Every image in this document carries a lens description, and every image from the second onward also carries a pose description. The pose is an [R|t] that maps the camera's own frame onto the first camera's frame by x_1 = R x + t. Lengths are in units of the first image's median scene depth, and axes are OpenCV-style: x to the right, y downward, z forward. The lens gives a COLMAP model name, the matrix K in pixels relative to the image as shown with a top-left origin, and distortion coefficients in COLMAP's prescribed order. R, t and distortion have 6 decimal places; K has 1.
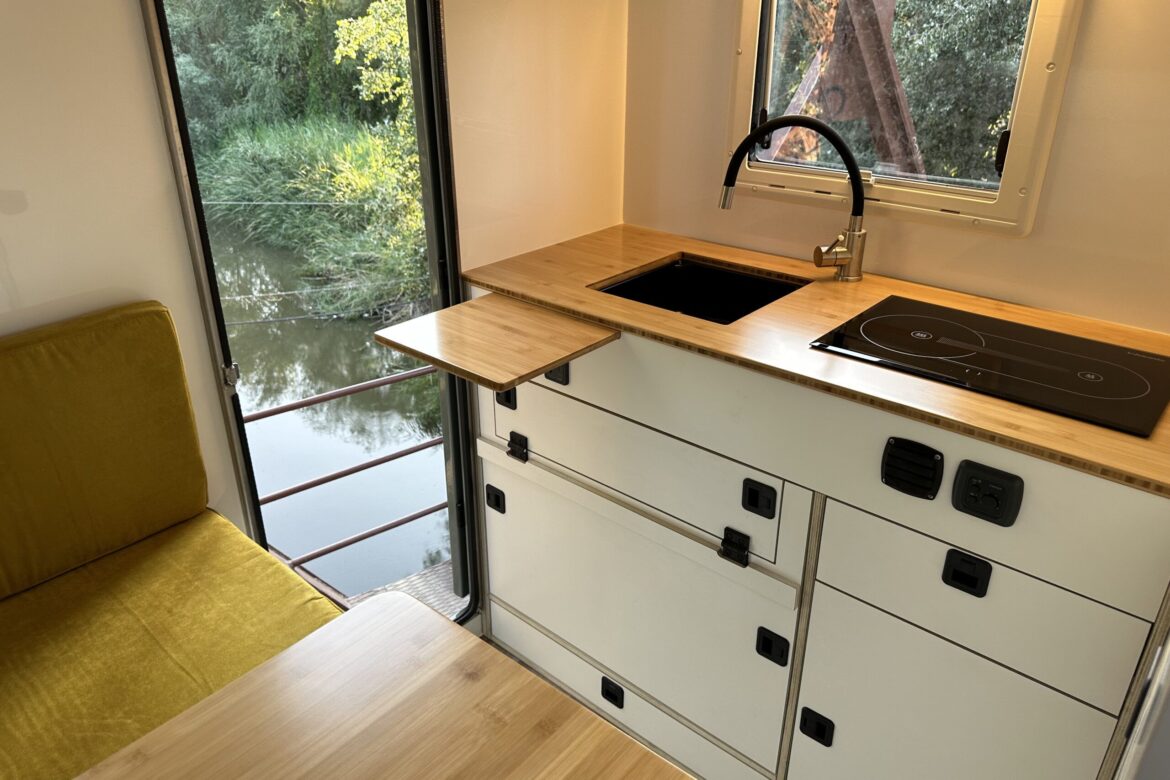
lens RADIAL K [[823.1, 0, 578.5], [0, 823.1, 382.1], [0, 0, 1]] dist [0.173426, -0.361528]
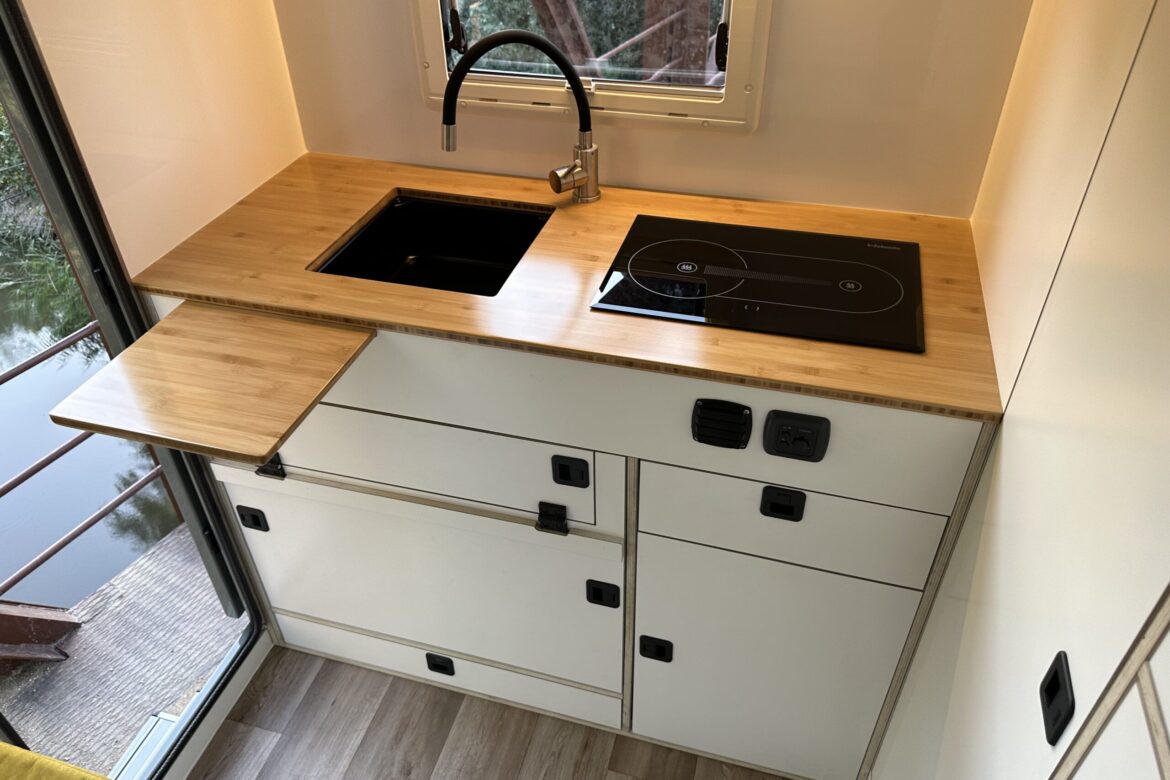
lens RADIAL K [[823.1, 0, 578.5], [0, 823.1, 382.1], [0, 0, 1]] dist [0.173426, -0.361528]
pose [[0.904448, -0.271732, 0.328839, -0.051169], [0.196314, 0.949523, 0.244678, -0.163773], [-0.378727, -0.156743, 0.912139, 0.126851]]
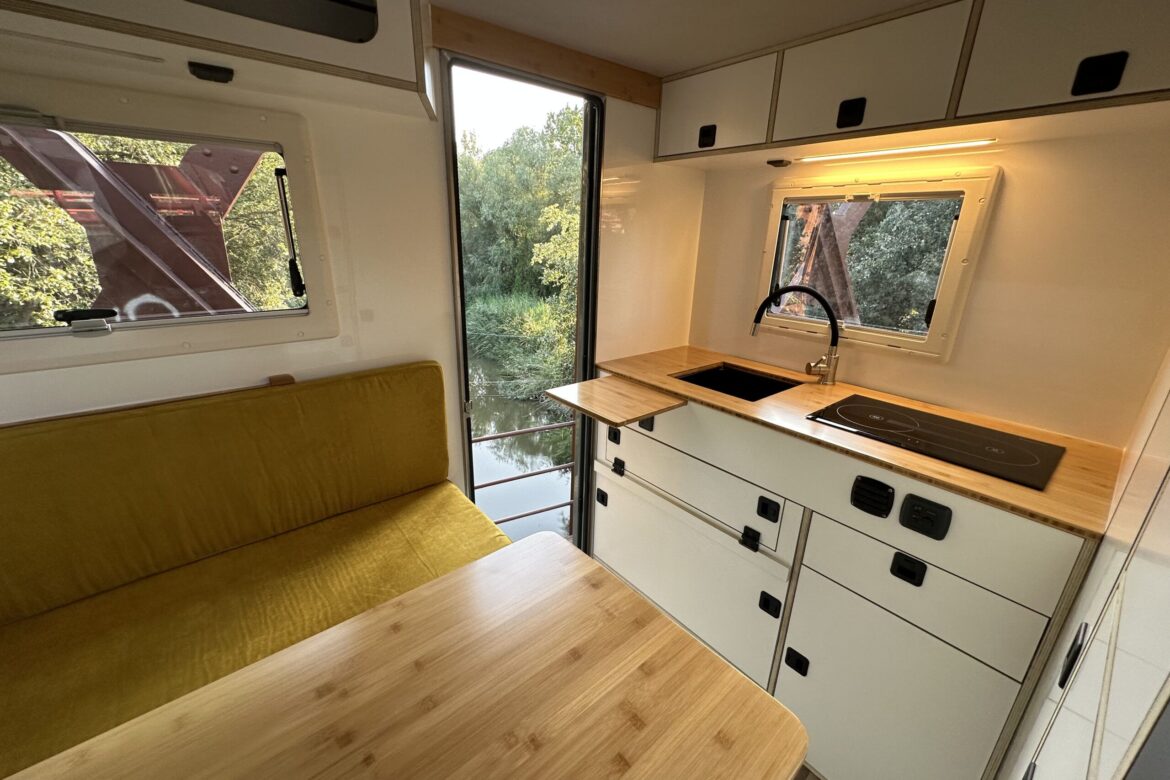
lens RADIAL K [[468.1, 0, 585.0], [0, 468.1, 390.0], [0, 0, 1]] dist [0.001901, -0.000534]
pose [[0.987826, 0.078010, -0.134590, -0.026614], [-0.093017, 0.989672, -0.109076, 0.037306], [0.124691, 0.120267, 0.984880, 0.025477]]
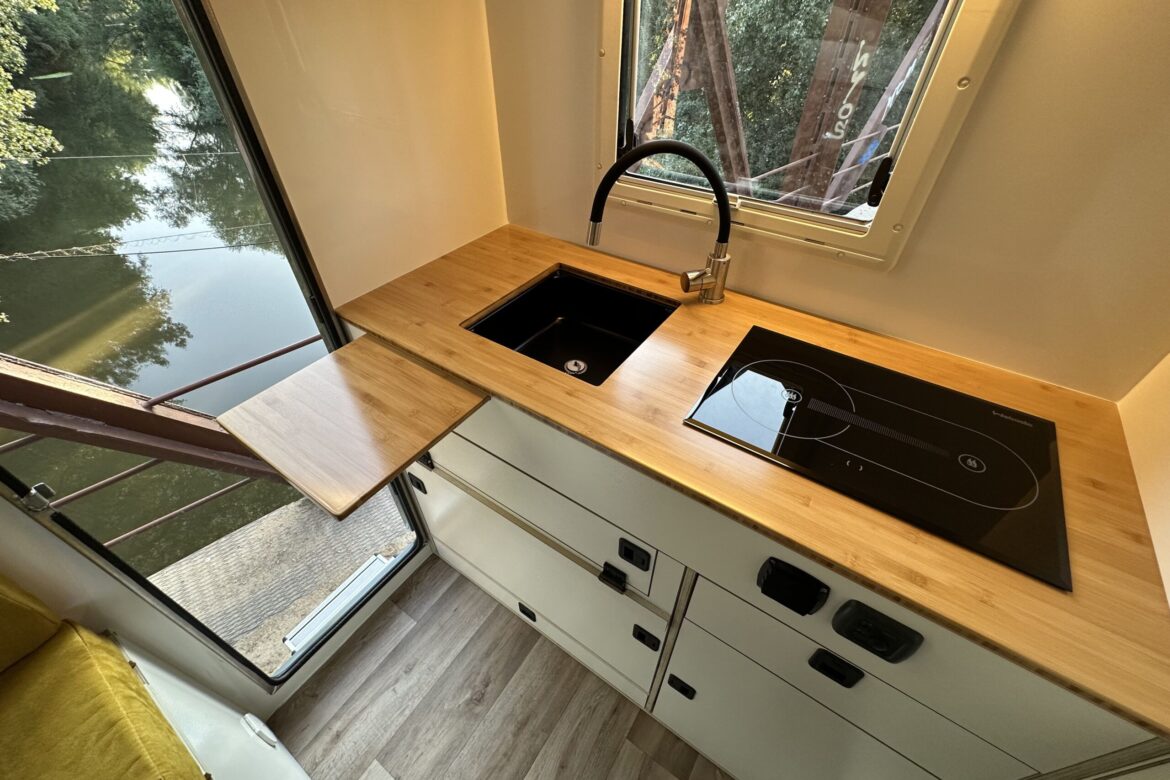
lens RADIAL K [[468.1, 0, 585.0], [0, 468.1, 390.0], [0, 0, 1]] dist [0.001901, -0.000534]
pose [[0.991974, -0.079884, 0.098015, 0.099420], [0.048703, 0.956735, 0.286855, -0.200285], [-0.116689, -0.279779, 0.952947, 0.436649]]
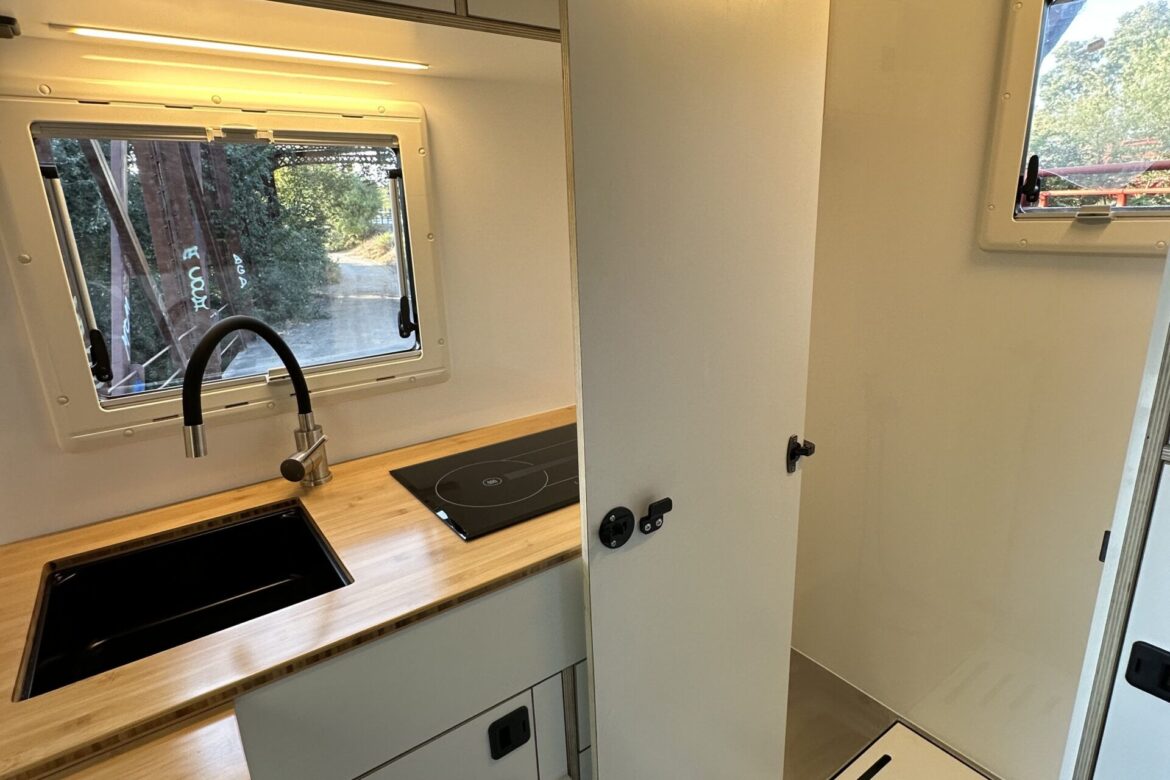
lens RADIAL K [[625.7, 0, 585.0], [0, 625.7, 390.0], [0, 0, 1]] dist [-0.001021, 0.000619]
pose [[0.218898, -0.267828, 0.938271, -0.222265], [0.444189, 0.883528, 0.148572, -0.189150], [-0.868780, 0.384248, 0.312369, 0.531754]]
